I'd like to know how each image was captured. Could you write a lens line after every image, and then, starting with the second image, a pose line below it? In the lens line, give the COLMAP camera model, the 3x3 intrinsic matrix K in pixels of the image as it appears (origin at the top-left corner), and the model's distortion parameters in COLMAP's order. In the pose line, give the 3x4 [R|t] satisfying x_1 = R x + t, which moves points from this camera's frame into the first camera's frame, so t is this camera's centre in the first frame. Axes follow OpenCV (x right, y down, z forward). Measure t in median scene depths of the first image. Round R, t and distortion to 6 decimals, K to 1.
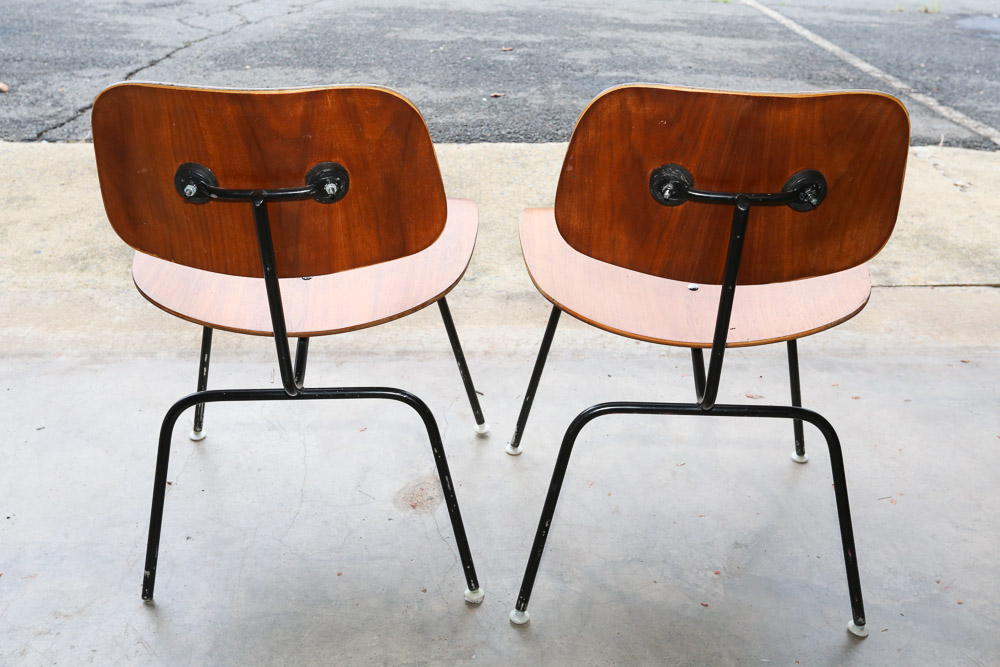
lens RADIAL K [[1087.4, 0, 504.3], [0, 1087.4, 327.7], [0, 0, 1]] dist [0.003672, 0.143343]
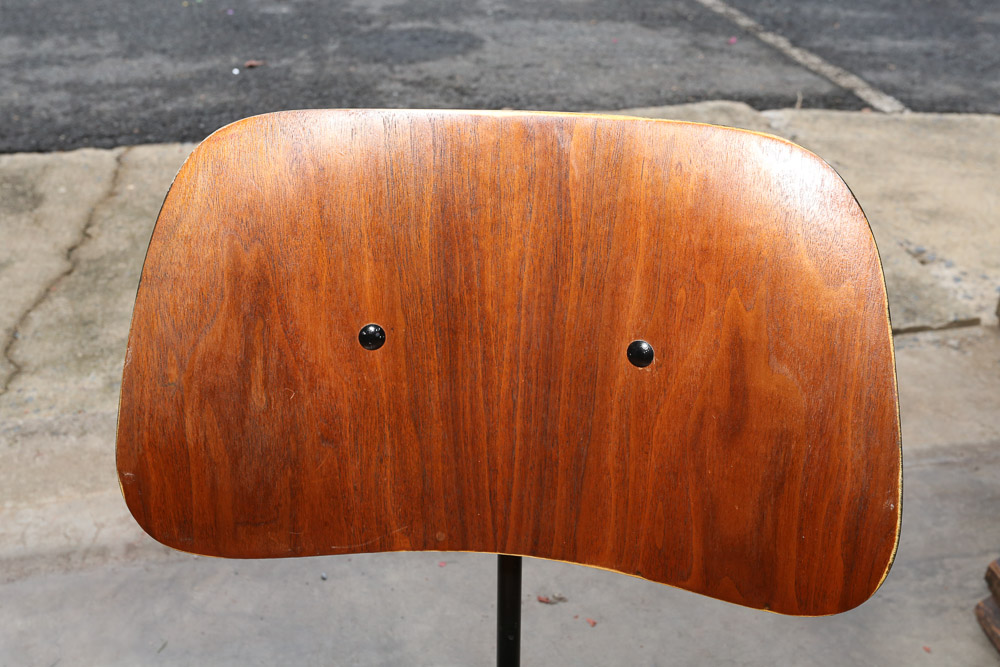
lens RADIAL K [[1087.4, 0, 504.3], [0, 1087.4, 327.7], [0, 0, 1]] dist [0.003672, 0.143343]
pose [[0.990554, -0.081955, 0.109940, 0.077599], [0.074340, 0.994655, 0.071660, -0.074011], [-0.115226, -0.062810, 0.991352, 0.204409]]
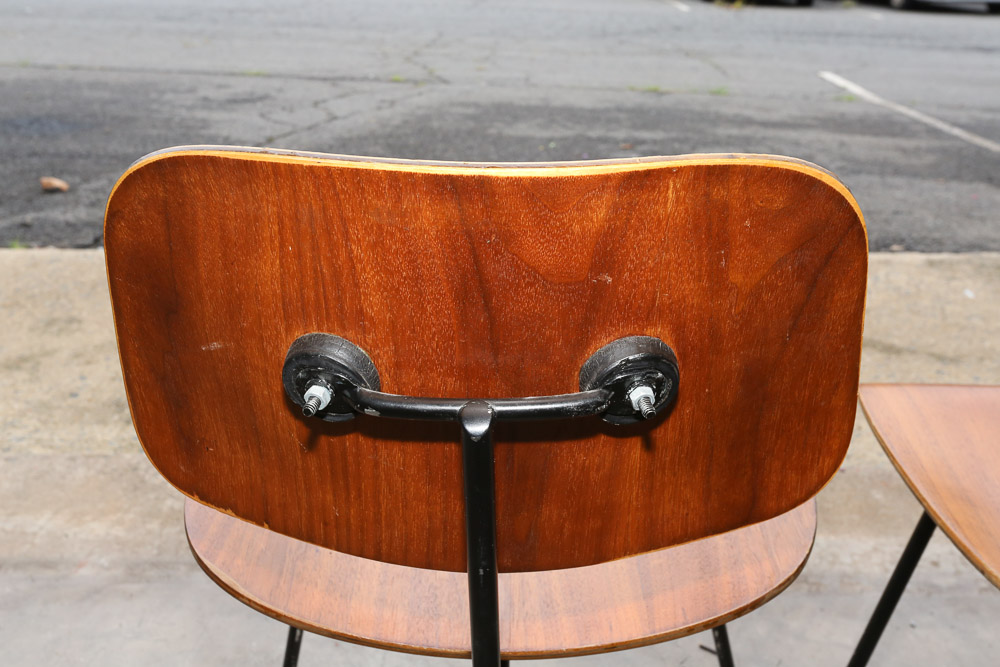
lens RADIAL K [[1087.4, 0, 504.3], [0, 1087.4, 327.7], [0, 0, 1]] dist [0.003672, 0.143343]
pose [[0.998297, 0.014410, -0.056533, -0.059428], [-0.019590, 0.995550, -0.092175, -0.035992], [0.054953, 0.093125, 0.994137, 0.178570]]
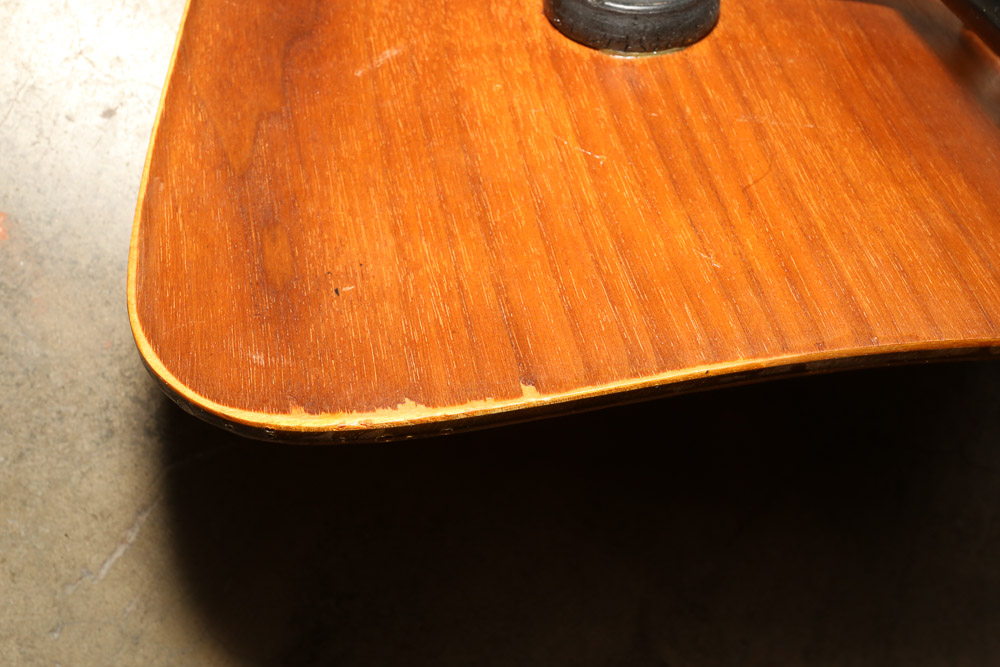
lens RADIAL K [[1087.4, 0, 504.3], [0, 1087.4, 327.7], [0, 0, 1]] dist [0.003672, 0.143343]
pose [[0.945438, 0.007033, 0.325726, -0.123184], [0.323469, 0.099158, -0.941029, 0.031370], [-0.038917, 0.995047, 0.091472, 0.332495]]
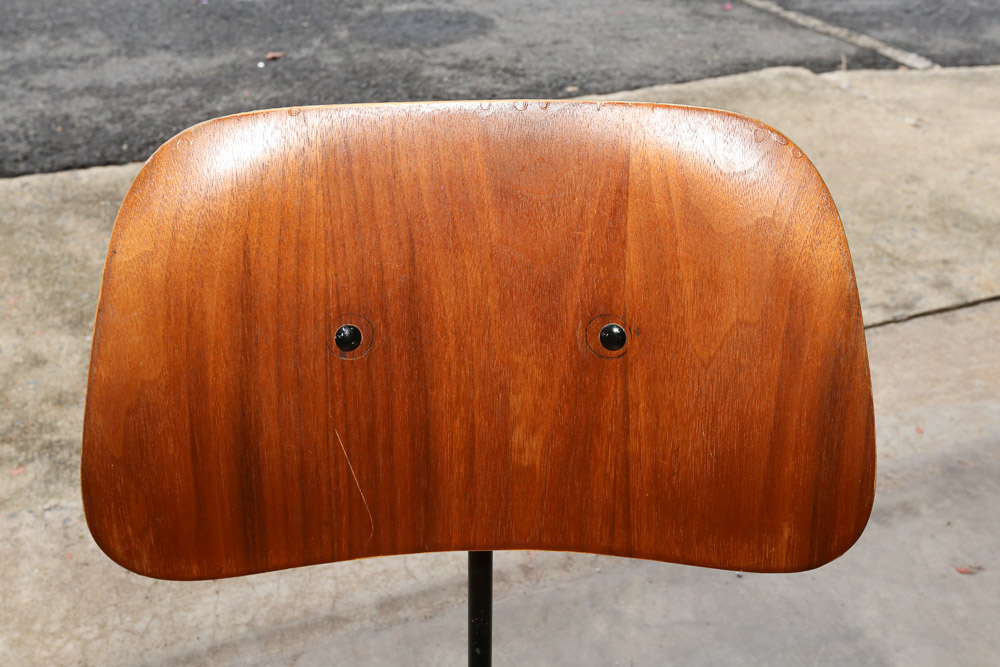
lens RADIAL K [[1087.4, 0, 504.3], [0, 1087.4, 327.7], [0, 0, 1]] dist [0.003672, 0.143343]
pose [[0.950789, -0.174362, 0.256122, -0.088687], [0.149901, 0.982307, 0.112265, -0.099532], [-0.271165, -0.068348, 0.960103, 0.246047]]
